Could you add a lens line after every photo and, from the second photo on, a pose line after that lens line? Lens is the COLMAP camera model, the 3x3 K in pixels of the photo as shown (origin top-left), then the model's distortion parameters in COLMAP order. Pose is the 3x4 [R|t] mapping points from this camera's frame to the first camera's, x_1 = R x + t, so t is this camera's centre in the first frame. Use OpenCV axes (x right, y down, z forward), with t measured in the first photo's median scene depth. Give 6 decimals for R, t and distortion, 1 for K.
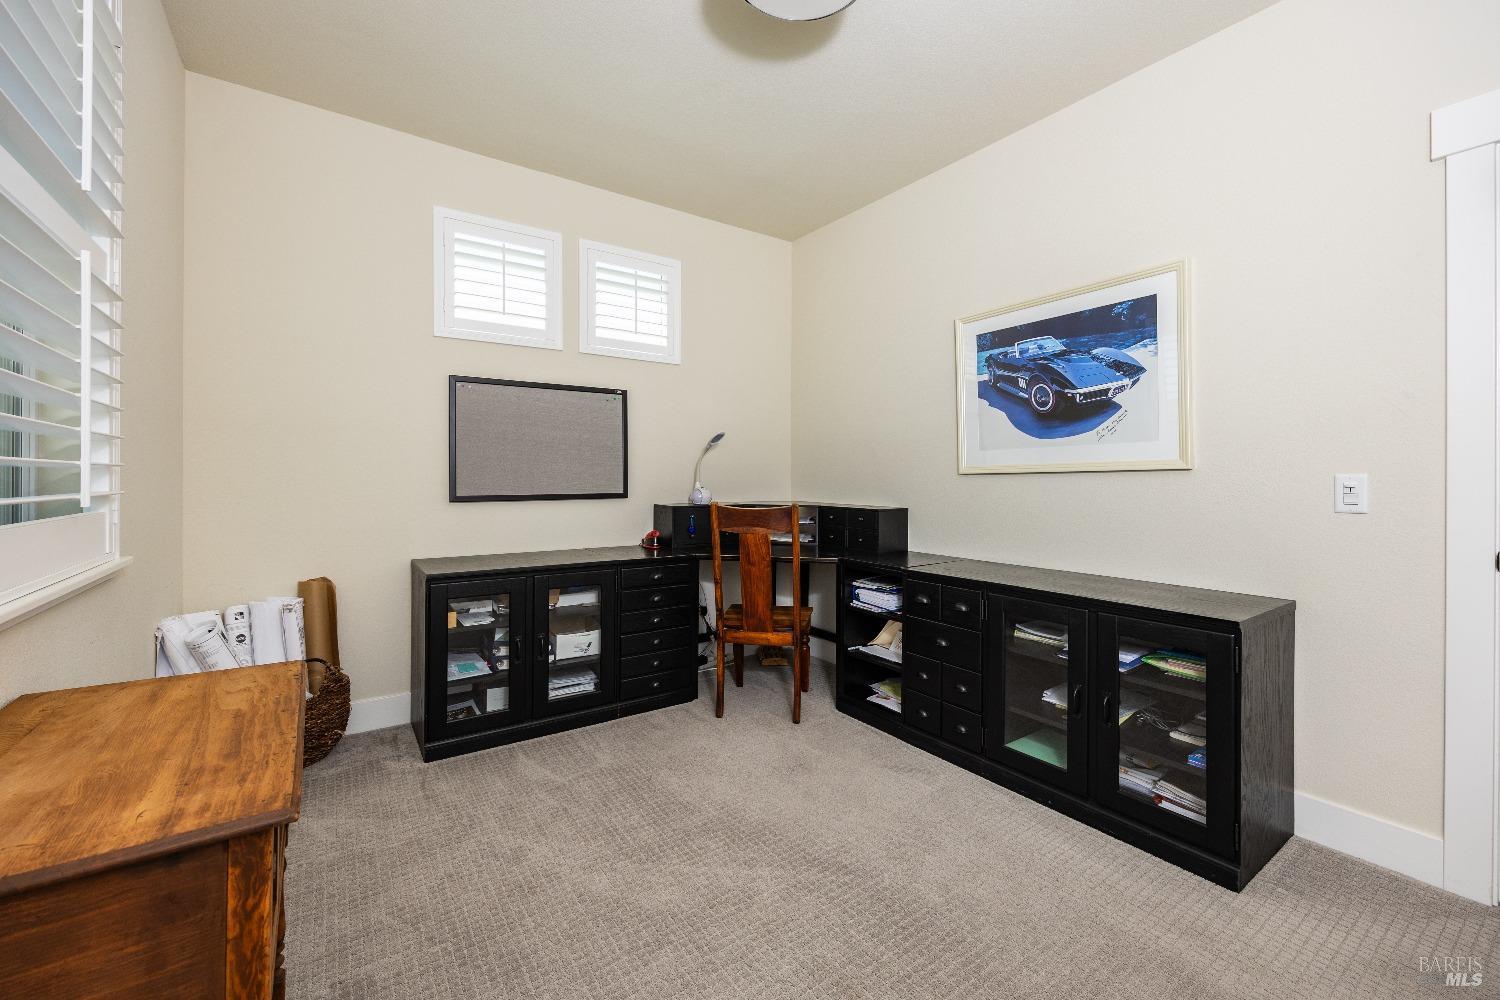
lens RADIAL K [[609.3, 0, 746.0], [0, 609.3, 489.9], [0, 0, 1]] dist [-0.003408, 0.001657]
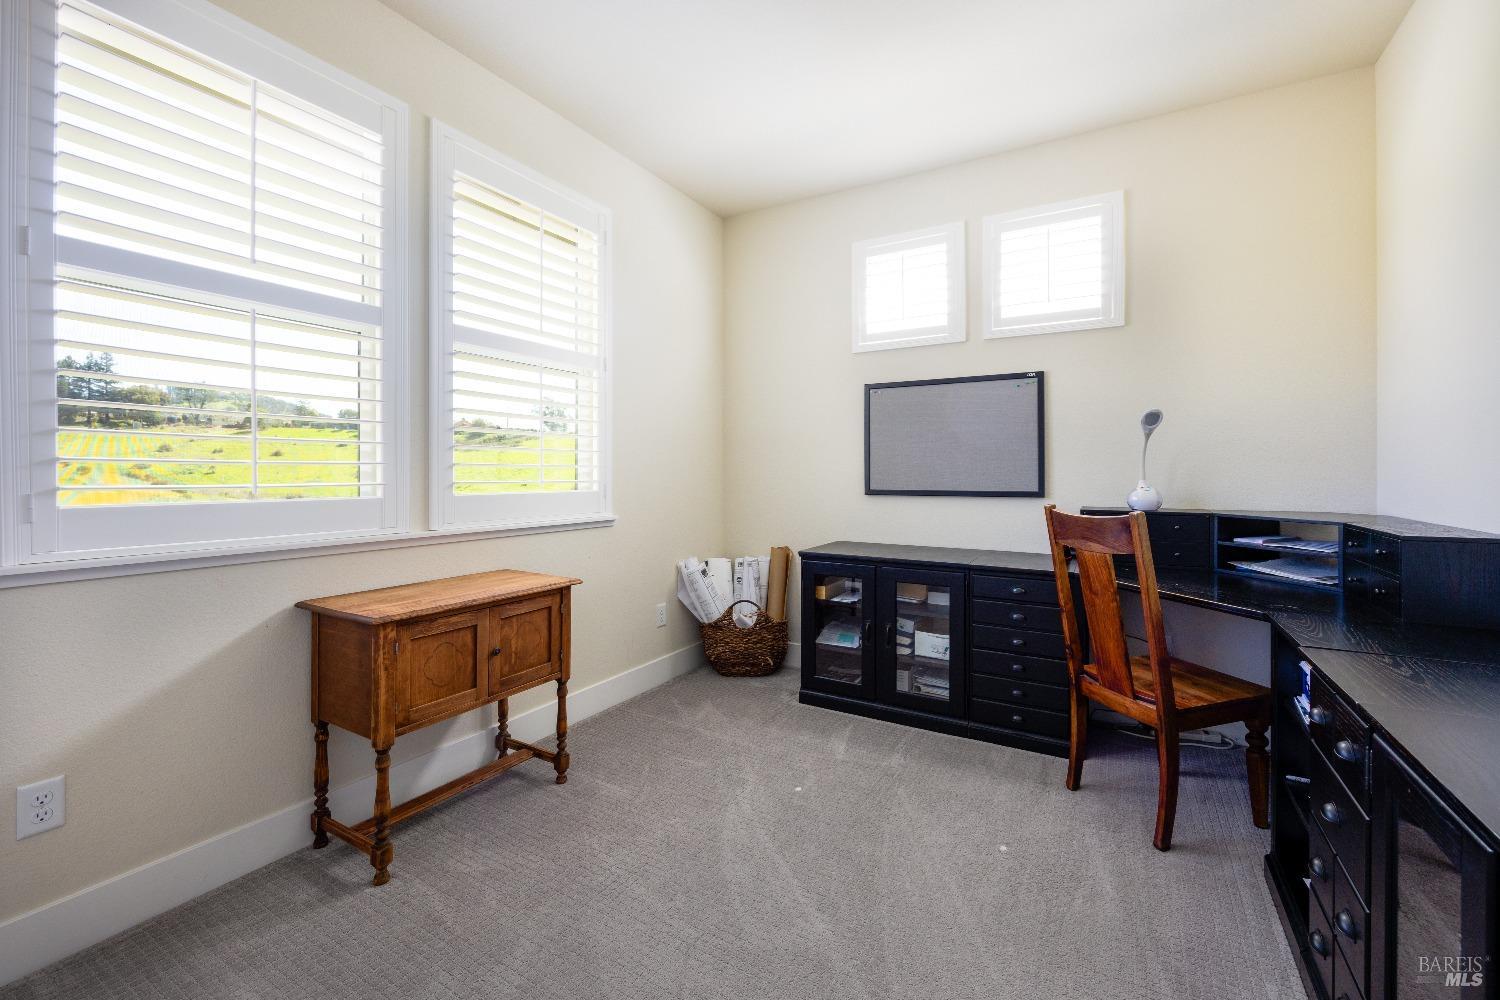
lens RADIAL K [[609.3, 0, 758.1], [0, 609.3, 484.5], [0, 0, 1]] dist [-0.003408, 0.001657]
pose [[0.443178, 0.015896, -0.896293, 0.457067], [-0.017917, 0.999800, 0.008873, -0.005996], [0.896255, 0.012126, 0.443374, 0.309036]]
